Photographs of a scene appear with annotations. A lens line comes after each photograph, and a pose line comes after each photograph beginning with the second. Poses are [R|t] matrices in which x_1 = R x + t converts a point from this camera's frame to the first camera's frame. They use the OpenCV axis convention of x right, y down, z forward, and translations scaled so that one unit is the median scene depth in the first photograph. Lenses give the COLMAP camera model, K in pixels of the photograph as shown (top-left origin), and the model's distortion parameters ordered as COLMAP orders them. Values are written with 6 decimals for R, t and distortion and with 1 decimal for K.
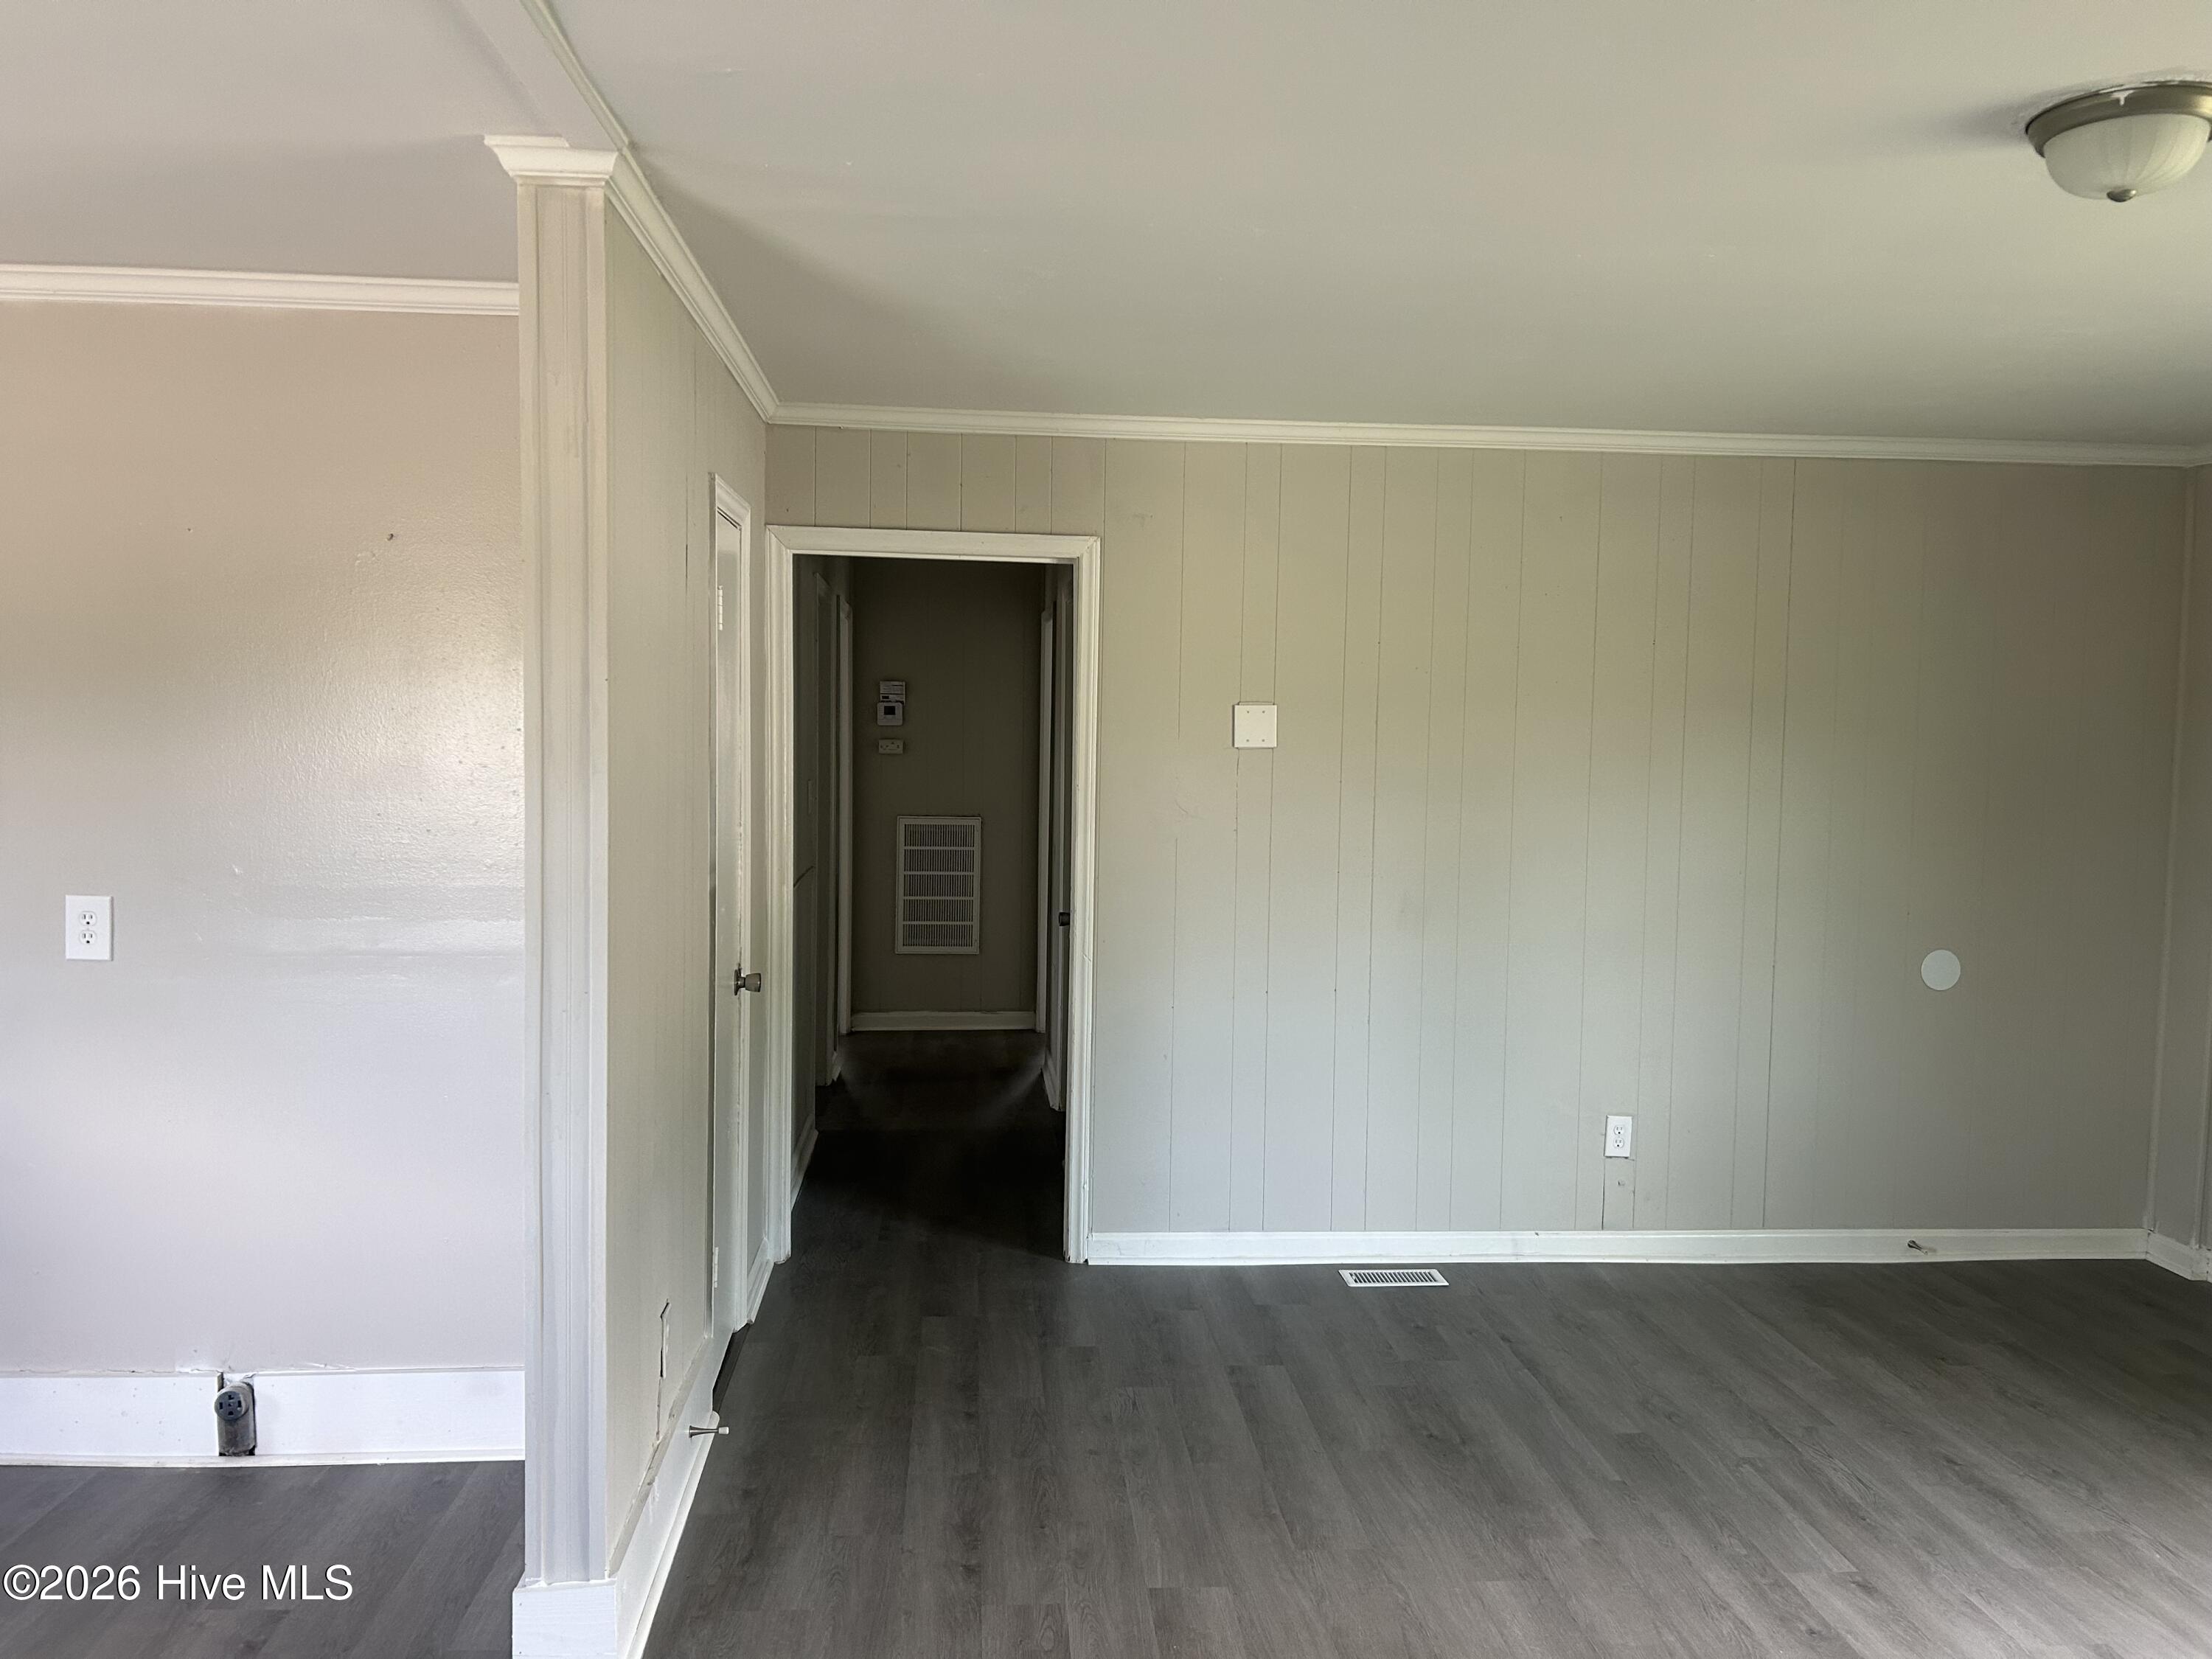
lens RADIAL K [[1657.2, 0, 1106.0], [0, 1657.2, 829.5], [0, 0, 1]] dist [0.012334, 0.002900]
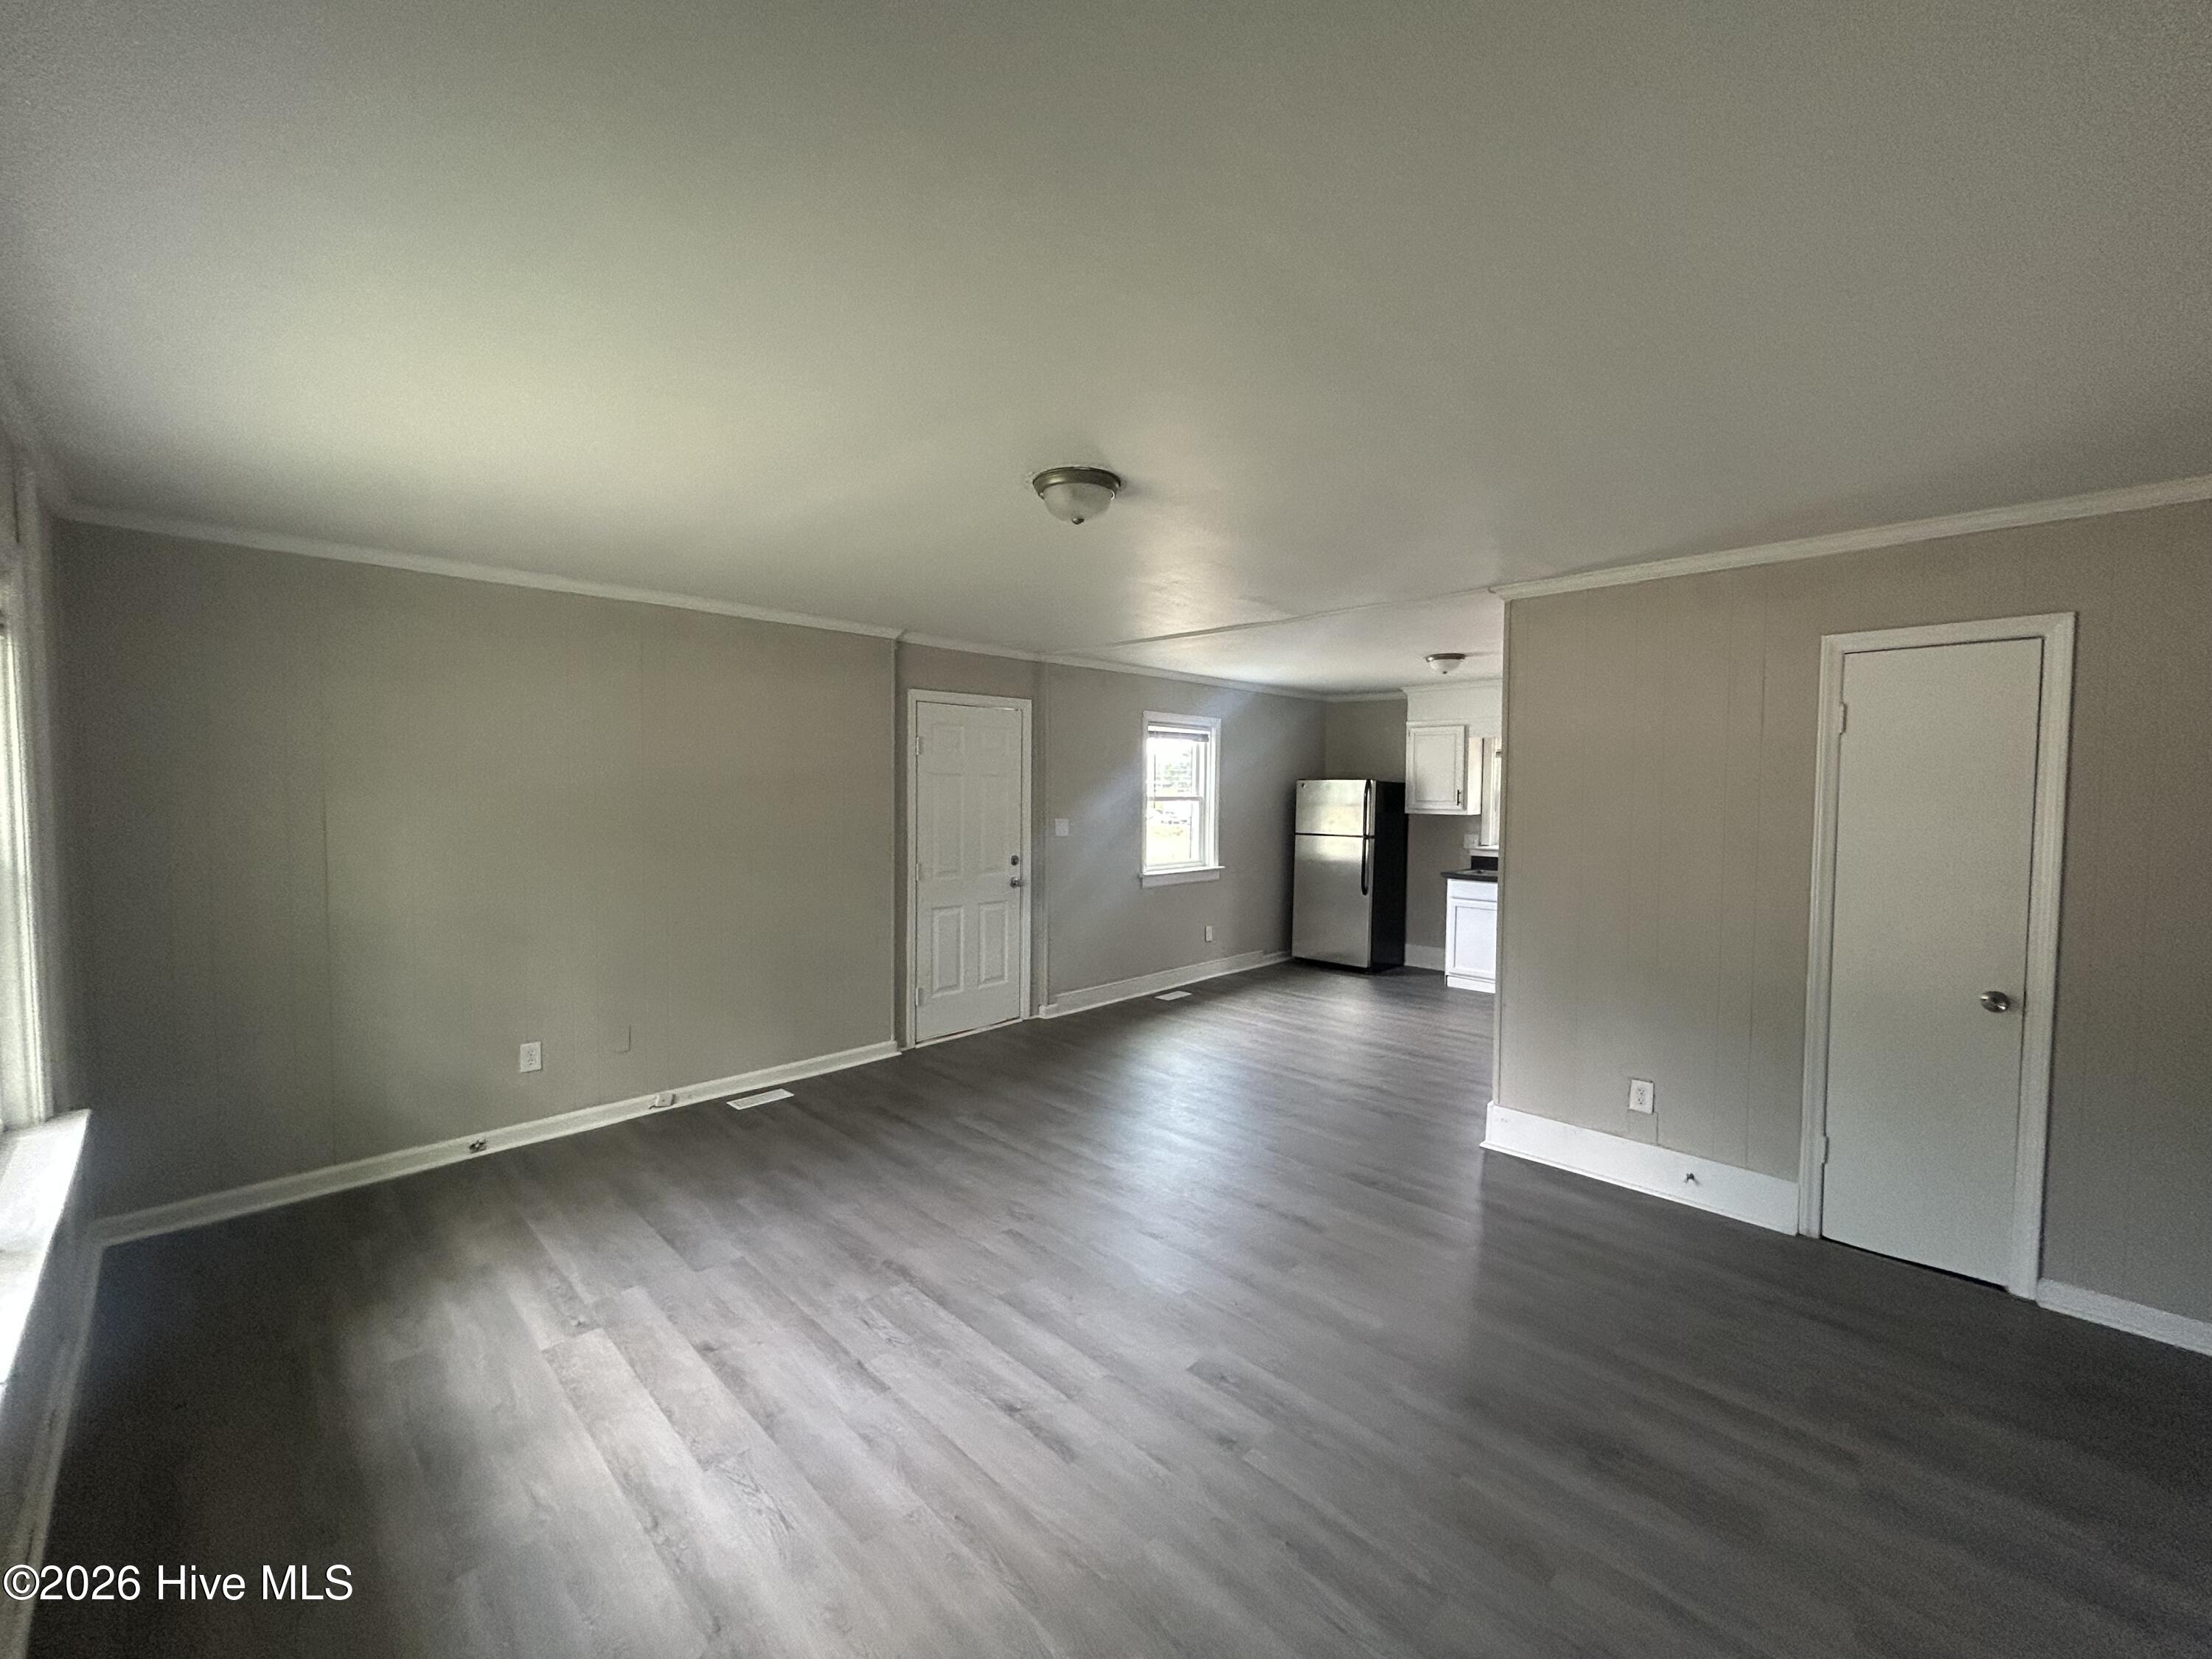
lens RADIAL K [[891.4, 0, 1108.5], [0, 891.4, 826.2], [0, 0, 1]] dist [0.003225, -0.000193]
pose [[-0.754238, 0.007051, -0.656564, 0.748378], [-0.061962, 0.994716, 0.081862, -0.054641], [0.653671, 0.102426, -0.749815, 1.080269]]
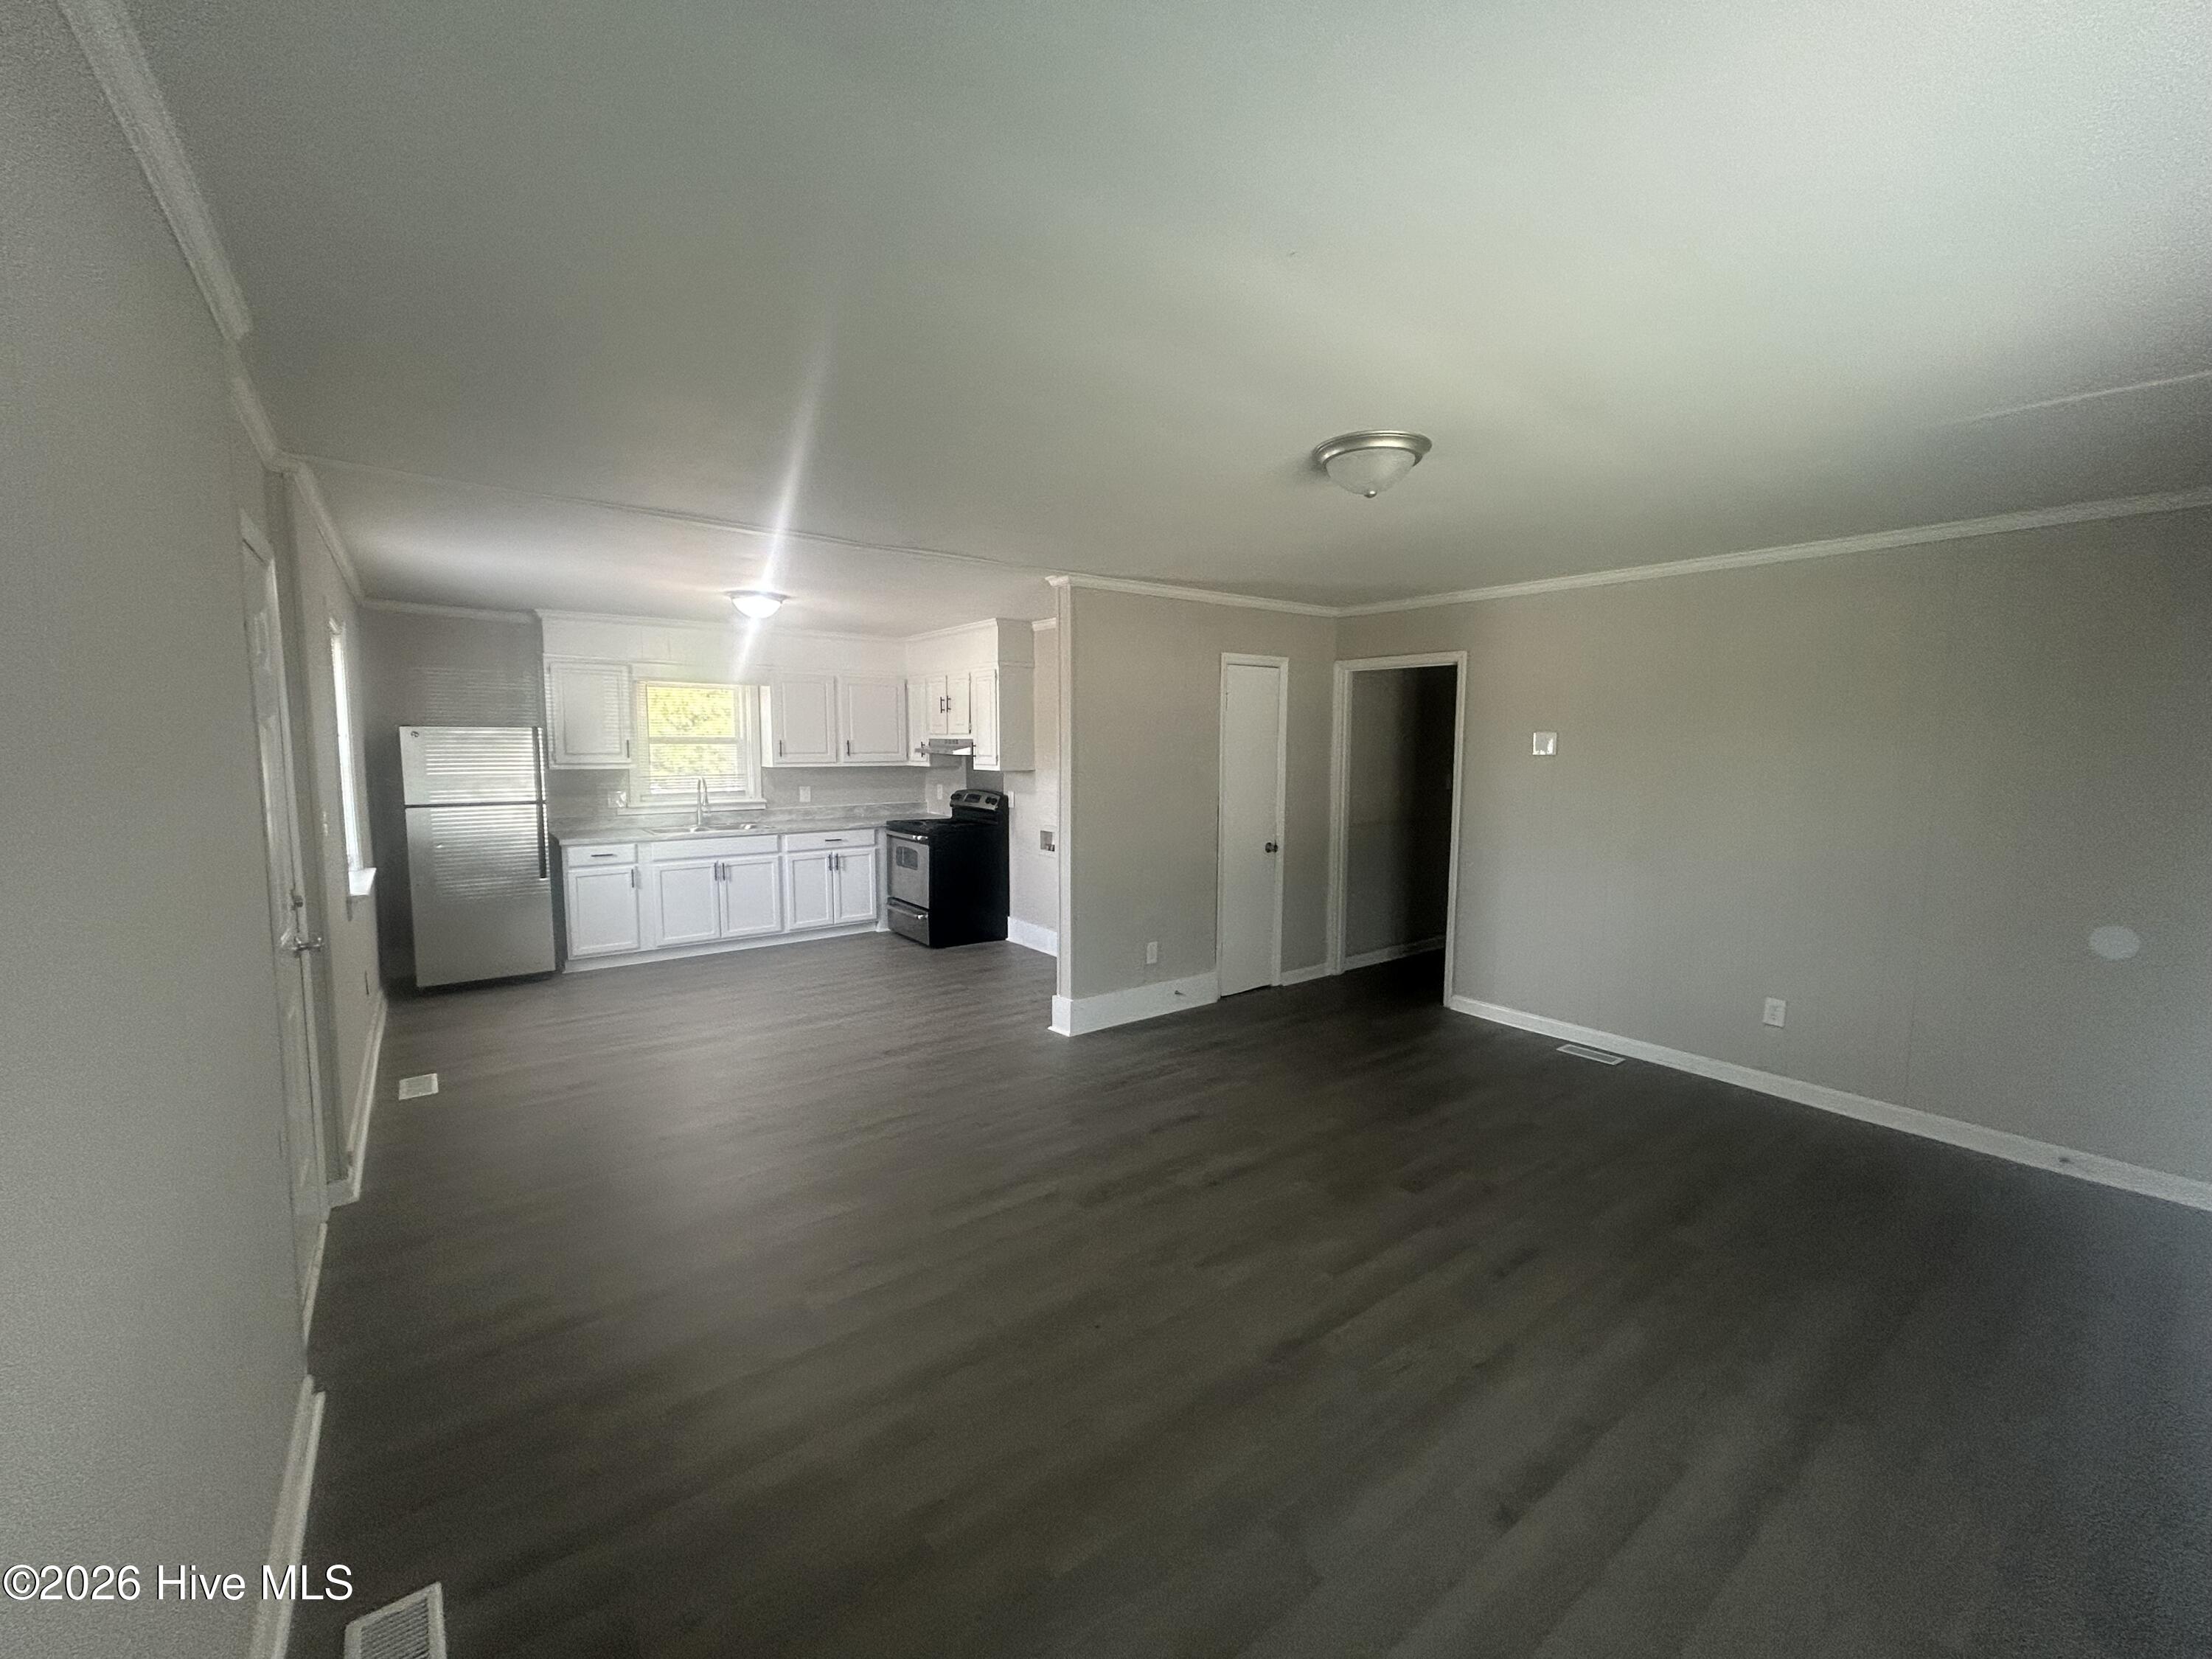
lens RADIAL K [[884.1, 0, 1113.7], [0, 884.1, 827.9], [0, 0, 1]] dist [-0.013752, 0.008261]
pose [[0.544075, 0.066256, -0.836417, 0.796446], [-0.052336, 0.997616, 0.044981, 0.015037], [0.837403, 0.019302, 0.546245, 0.064091]]
